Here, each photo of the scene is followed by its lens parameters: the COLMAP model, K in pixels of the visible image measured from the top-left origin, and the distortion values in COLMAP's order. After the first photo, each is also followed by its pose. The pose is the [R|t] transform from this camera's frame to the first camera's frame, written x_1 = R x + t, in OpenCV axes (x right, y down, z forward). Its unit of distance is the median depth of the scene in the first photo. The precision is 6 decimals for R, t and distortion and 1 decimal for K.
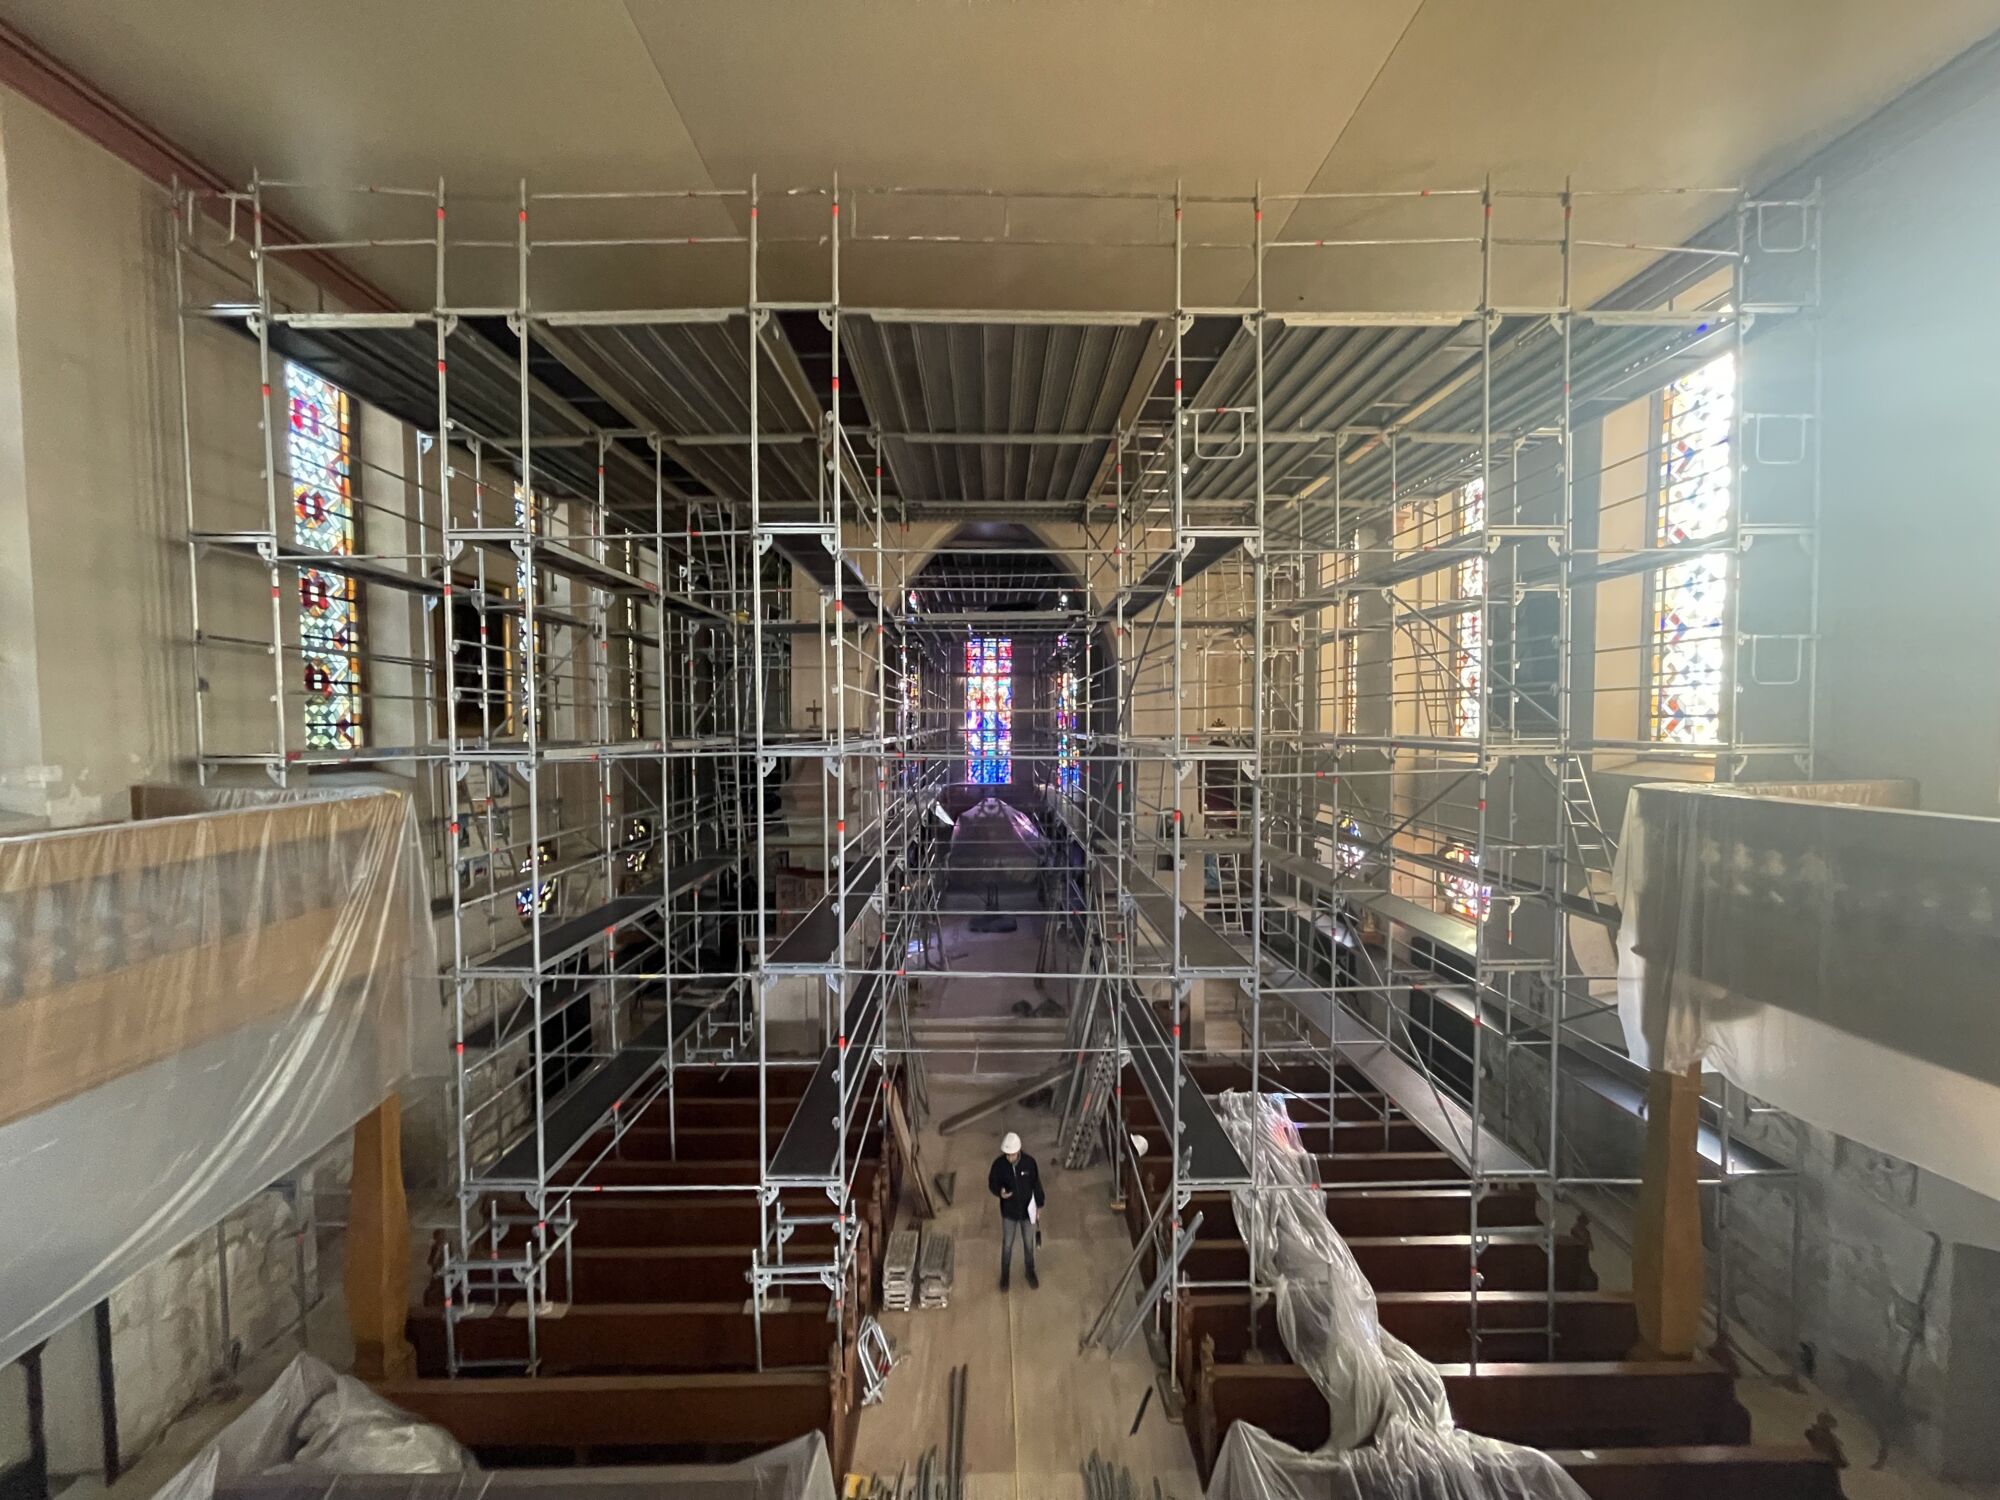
lens RADIAL K [[800.9, 0, 1000.0], [0, 800.9, 750.0], [0, 0, 1]] dist [-0.001134, -0.000103]
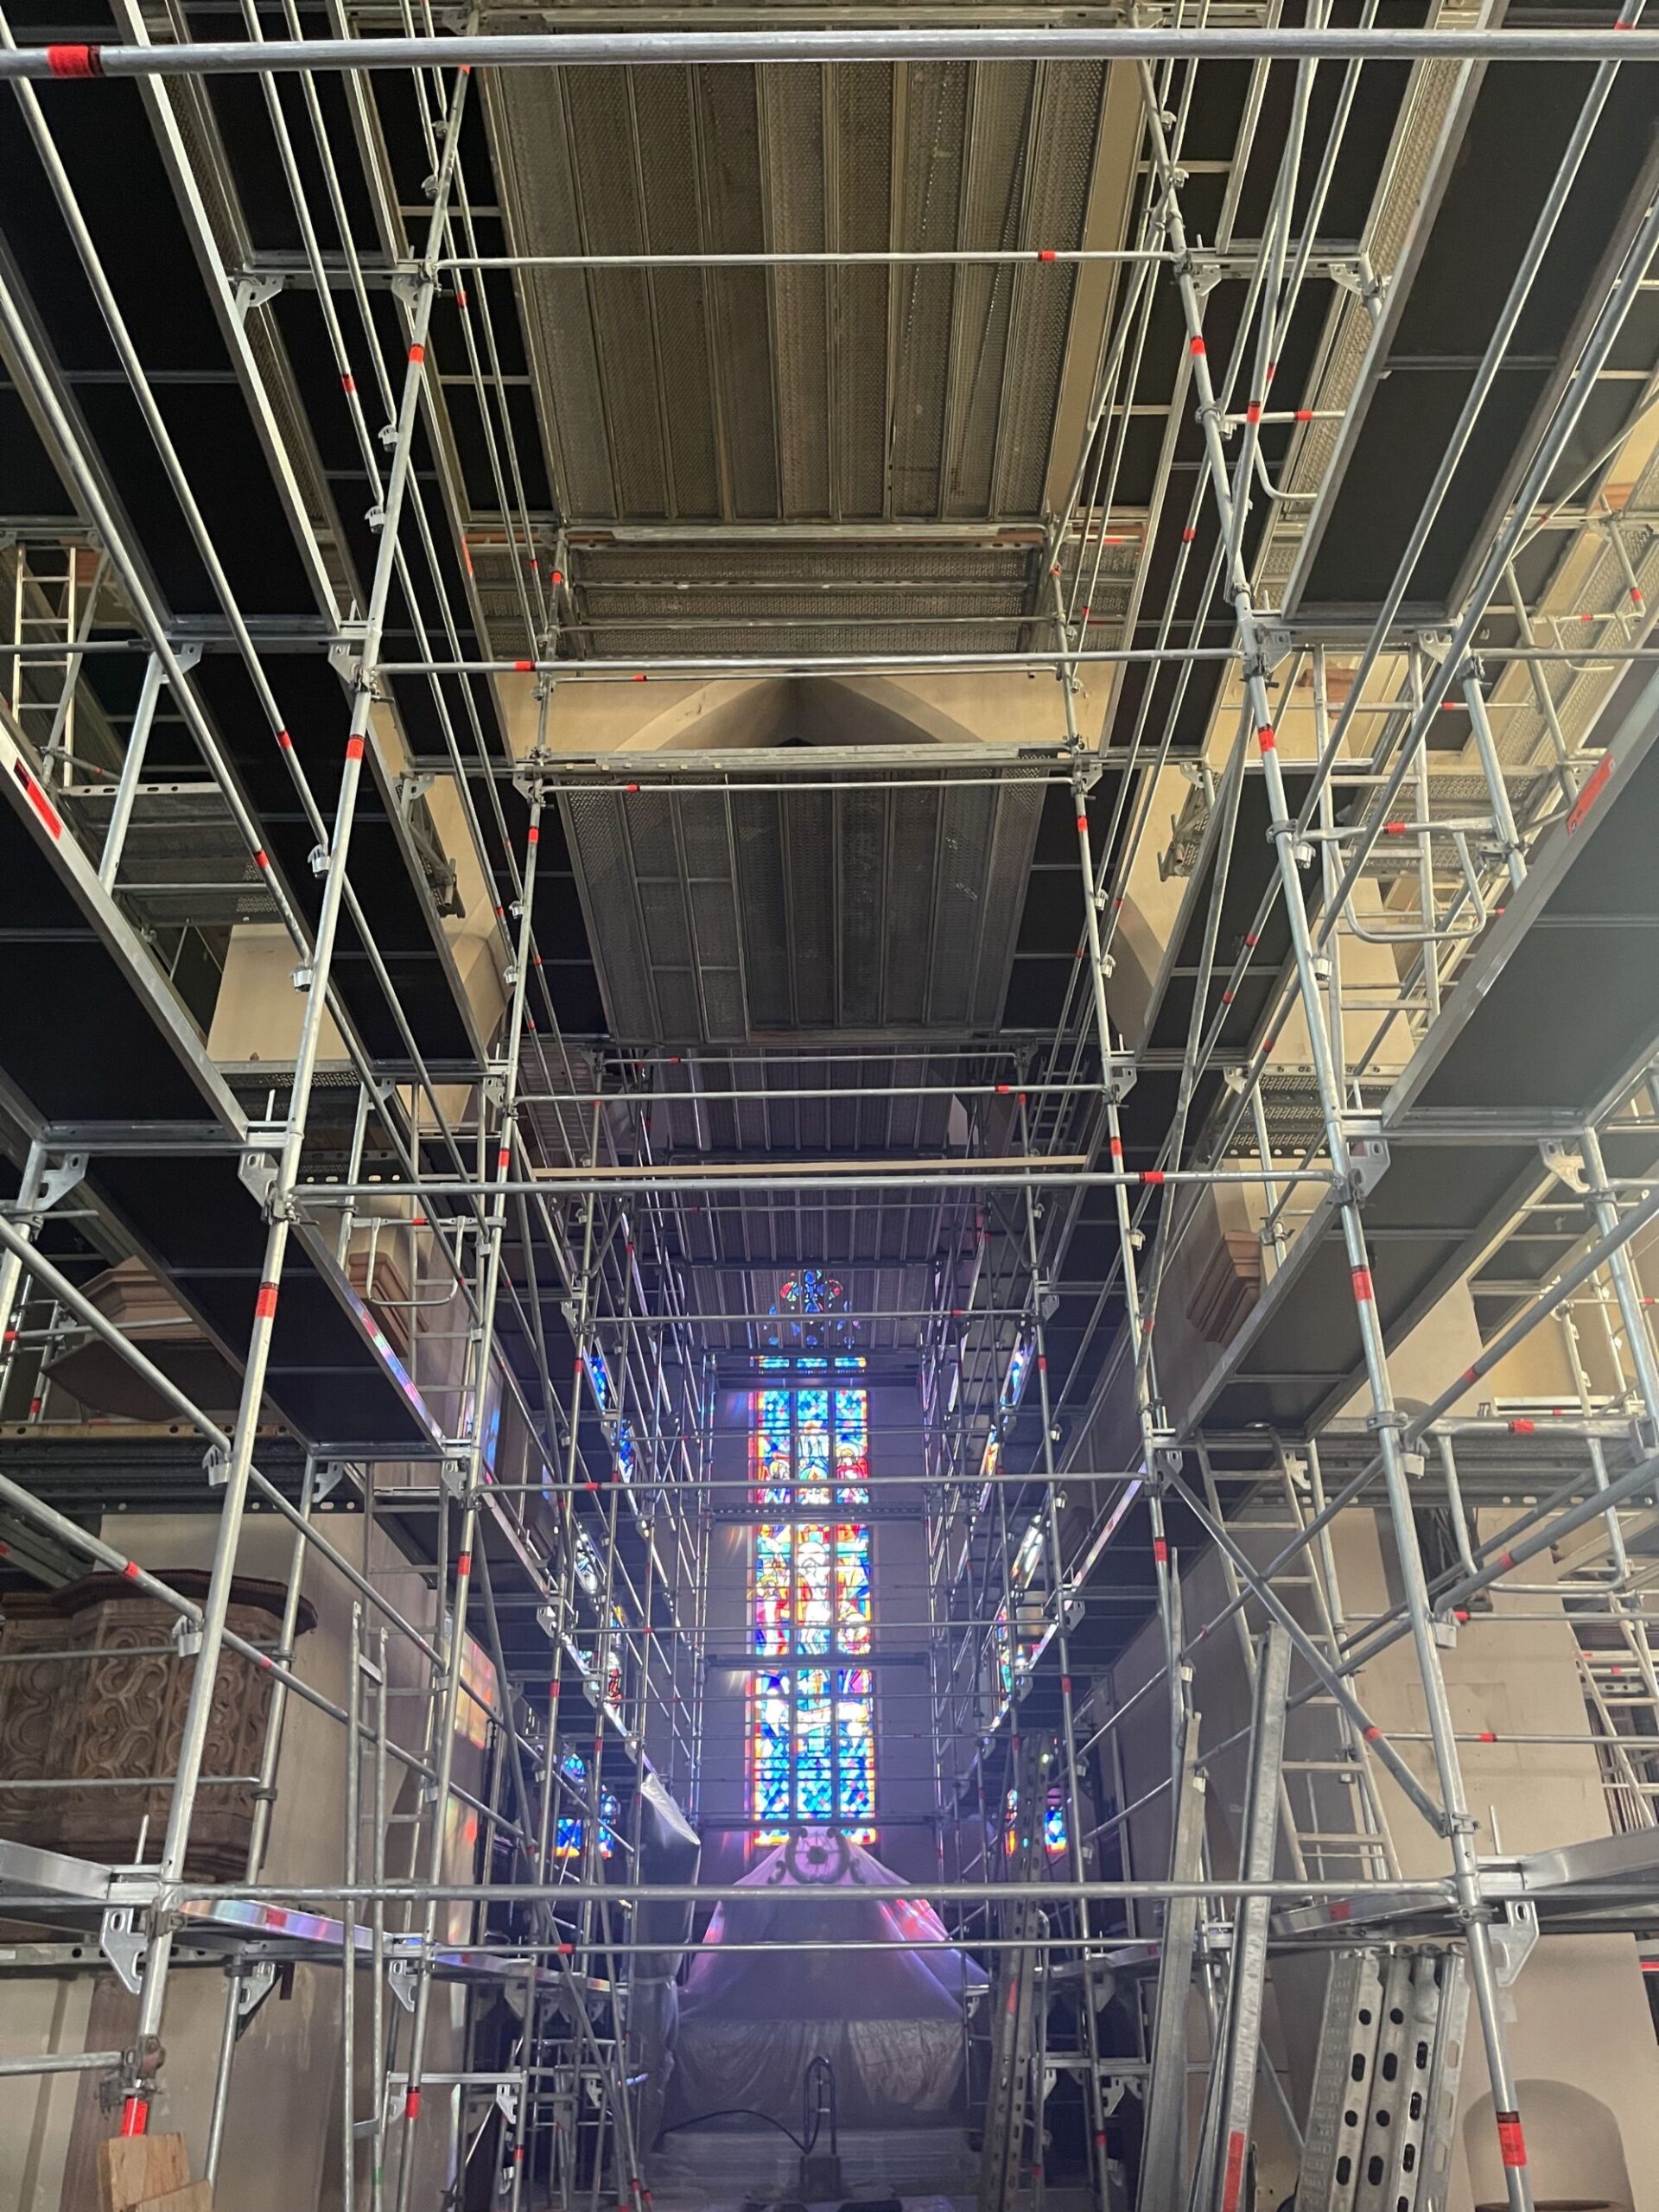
lens RADIAL K [[1660.1, 0, 842.8], [0, 1660.1, 1108.0], [0, 0, 1]] dist [0.009070, 0.043815]
pose [[0.999912, -0.013022, 0.002641, 0.002125], [0.012515, 0.856266, -0.516383, 0.149354], [0.004463, 0.516371, 0.856353, 0.202783]]
